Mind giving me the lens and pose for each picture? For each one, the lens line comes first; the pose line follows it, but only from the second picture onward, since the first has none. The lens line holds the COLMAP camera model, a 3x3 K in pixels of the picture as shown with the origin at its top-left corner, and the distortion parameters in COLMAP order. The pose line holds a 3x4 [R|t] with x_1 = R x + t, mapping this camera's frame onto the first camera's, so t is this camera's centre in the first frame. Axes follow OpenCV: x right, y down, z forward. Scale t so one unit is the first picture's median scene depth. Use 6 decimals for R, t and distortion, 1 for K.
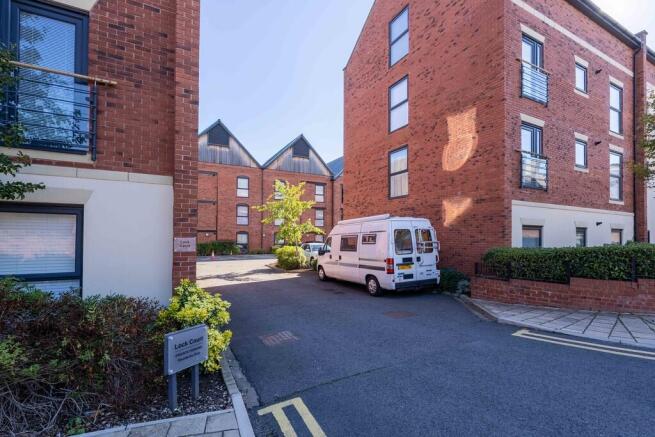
lens RADIAL K [[310.7, 0, 336.7], [0, 310.7, 226.5], [0, 0, 1]] dist [0.000165, 0.000238]
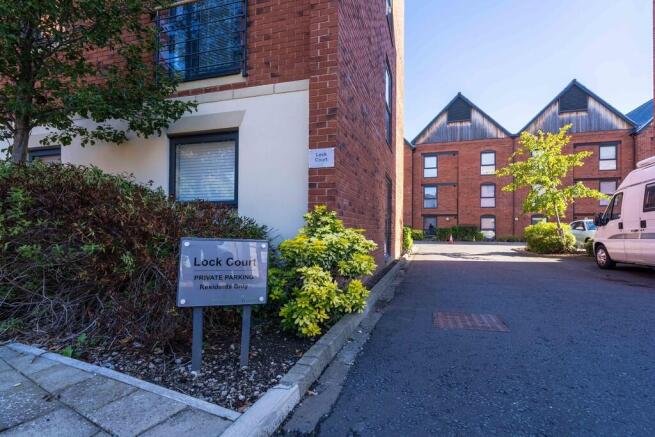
lens RADIAL K [[310.7, 0, 336.7], [0, 310.7, 226.5], [0, 0, 1]] dist [0.000165, 0.000238]
pose [[0.705141, -0.011422, -0.708975, 0.013388], [0.014579, 0.999892, -0.001609, 0.070131], [0.708917, -0.009201, 0.705232, 0.168024]]
